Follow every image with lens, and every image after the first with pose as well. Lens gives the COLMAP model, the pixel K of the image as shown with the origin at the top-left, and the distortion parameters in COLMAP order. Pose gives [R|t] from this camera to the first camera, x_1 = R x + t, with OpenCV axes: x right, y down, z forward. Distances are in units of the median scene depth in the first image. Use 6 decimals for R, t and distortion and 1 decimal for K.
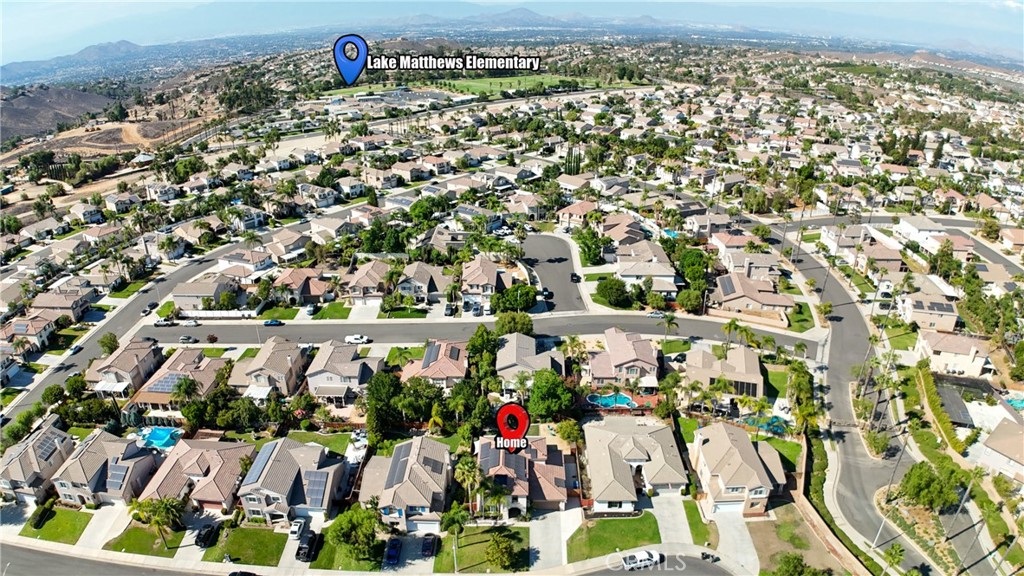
lens RADIAL K [[633.3, 0, 512.0], [0, 633.3, 288.0], [0, 0, 1]] dist [-0.189719, 0.023809]
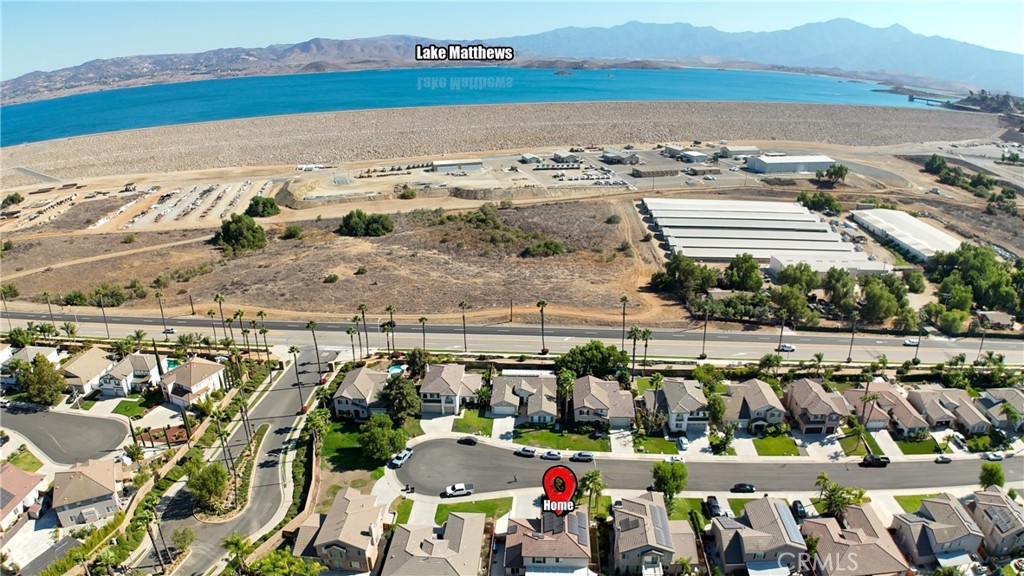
lens RADIAL K [[633.3, 0, 512.0], [0, 633.3, 288.0], [0, 0, 1]] dist [-0.189719, 0.023809]
pose [[-0.999107, -0.003746, 0.042083, 0.031849], [0.026994, 0.709647, 0.704040, -0.744680], [-0.032501, 0.704547, -0.708912, 1.437209]]
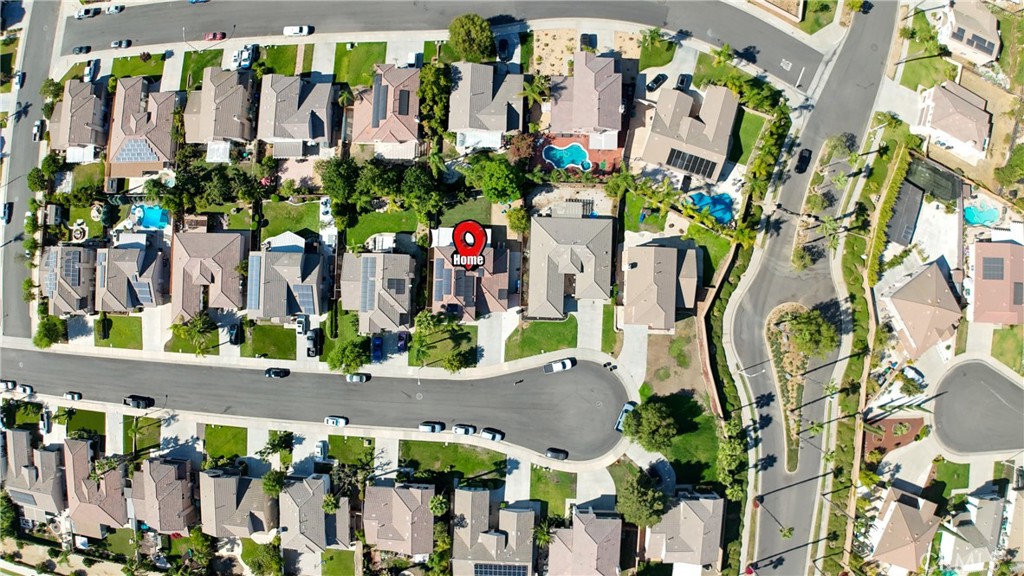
lens RADIAL K [[633.3, 0, 512.0], [0, 633.3, 288.0], [0, 0, 1]] dist [-0.189719, 0.023809]
pose [[0.999634, 0.016961, -0.021078, 0.118393], [0.012097, 0.416674, 0.908976, -0.791496], [0.024200, -0.908898, 0.416316, 0.485613]]
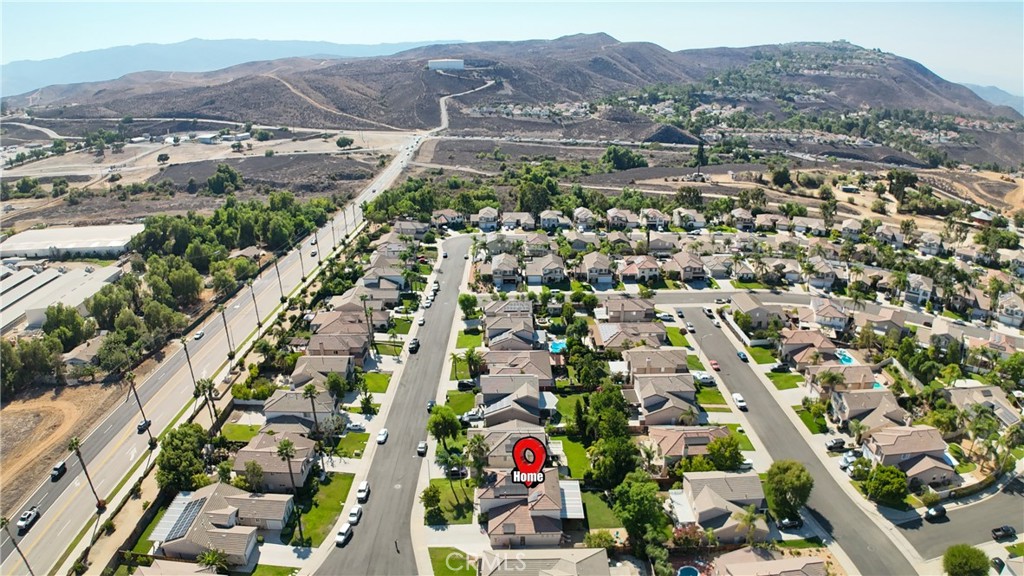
lens RADIAL K [[633.3, 0, 512.0], [0, 633.3, 288.0], [0, 0, 1]] dist [-0.189719, 0.023809]
pose [[0.021411, 0.356147, -0.934184, 0.868826], [-0.402726, 0.858309, 0.317991, -0.347689], [0.915070, 0.369412, 0.161807, 0.674657]]
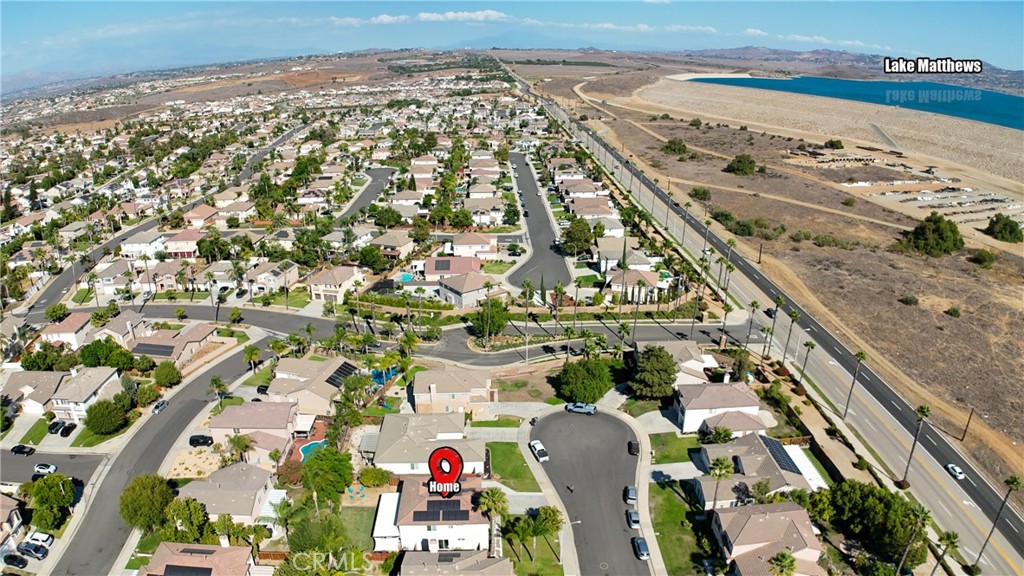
lens RADIAL K [[633.3, 0, 512.0], [0, 633.3, 288.0], [0, 0, 1]] dist [-0.189719, 0.023809]
pose [[-0.060203, -0.352848, 0.933742, -0.759836], [0.411508, 0.843475, 0.345270, -0.268927], [-0.909416, 0.405028, 0.094420, 0.679541]]
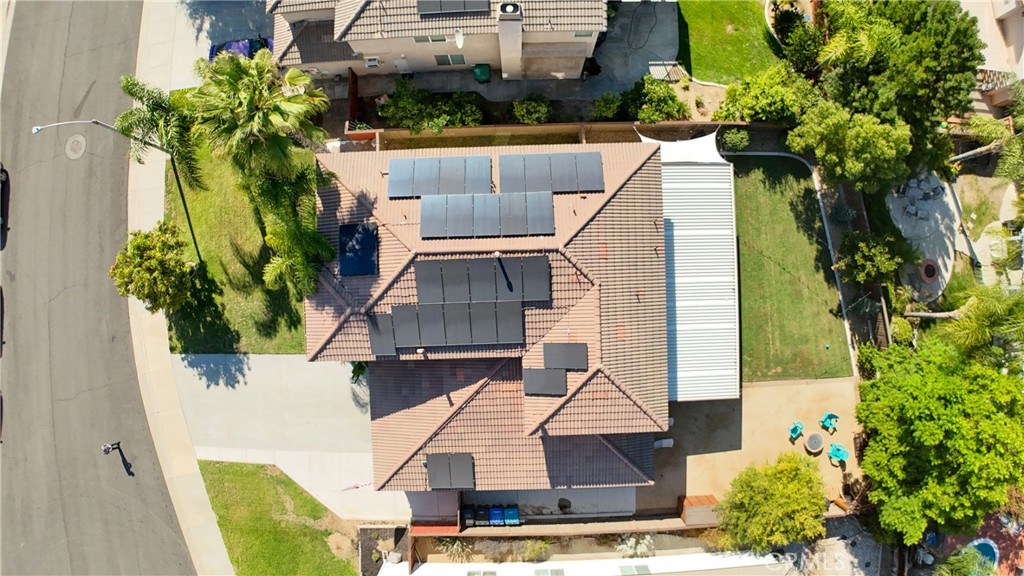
lens RADIAL K [[633.3, 0, 512.0], [0, 633.3, 288.0], [0, 0, 1]] dist [-0.189719, 0.023809]
pose [[0.050085, 0.998539, -0.020283, 0.004801], [-0.400568, 0.038687, 0.915450, 0.054923], [0.914897, -0.037726, 0.401920, 0.896581]]
